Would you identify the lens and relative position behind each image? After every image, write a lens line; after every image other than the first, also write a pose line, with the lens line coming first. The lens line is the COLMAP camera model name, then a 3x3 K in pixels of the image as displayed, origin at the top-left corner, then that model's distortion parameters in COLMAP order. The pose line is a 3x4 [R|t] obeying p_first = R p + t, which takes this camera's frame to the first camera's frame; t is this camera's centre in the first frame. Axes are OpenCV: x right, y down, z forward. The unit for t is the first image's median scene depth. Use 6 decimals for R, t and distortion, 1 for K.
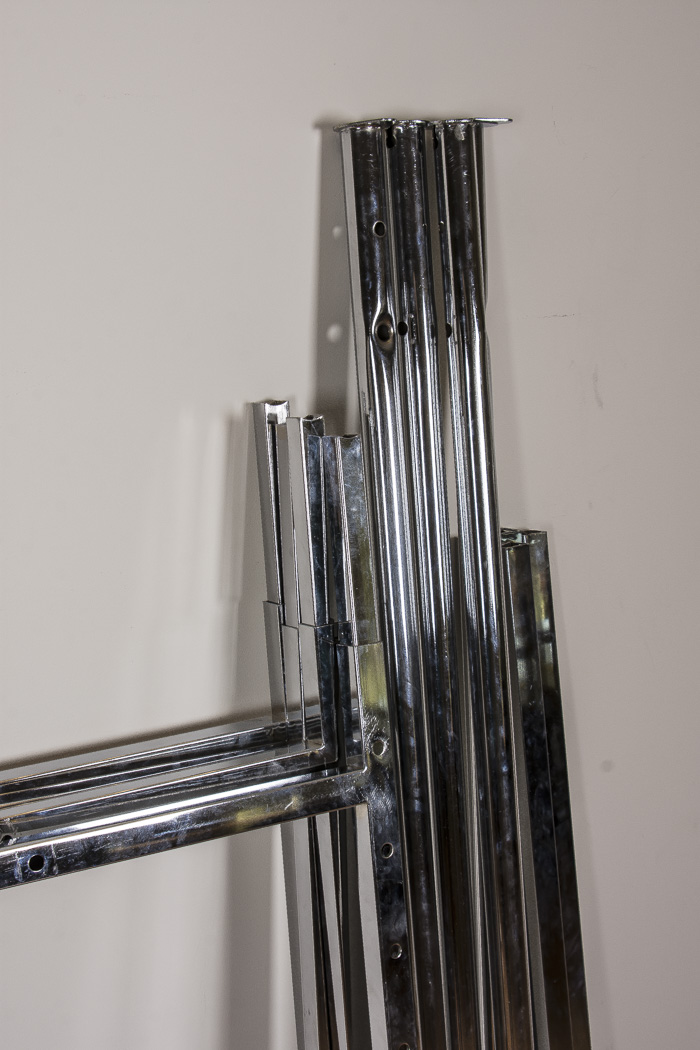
lens RADIAL K [[1621.2, 0, 351.4], [0, 1621.2, 515.6], [0, 0, 1]] dist [-0.042190, 0.000000]
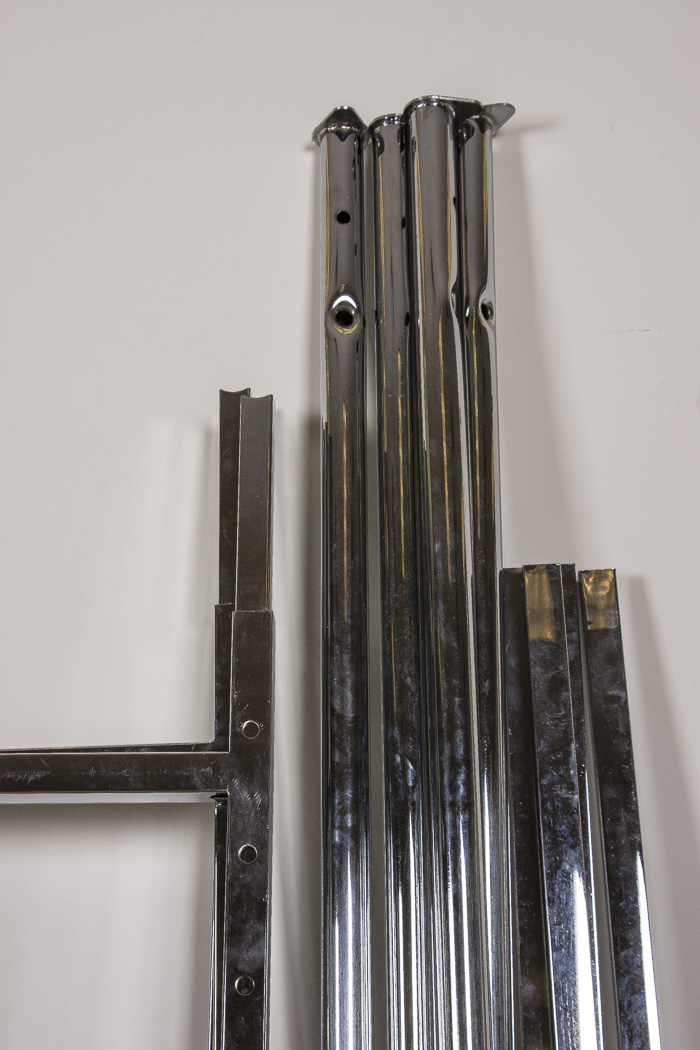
lens RADIAL K [[1621.2, 0, 354.1], [0, 1621.2, 528.4], [0, 0, 1]] dist [-0.042190, 0.000000]
pose [[0.817978, -0.133023, -0.559658, 0.536849], [-0.105192, 0.921903, -0.372868, 0.350482], [0.565550, 0.363869, 0.740103, 0.368733]]
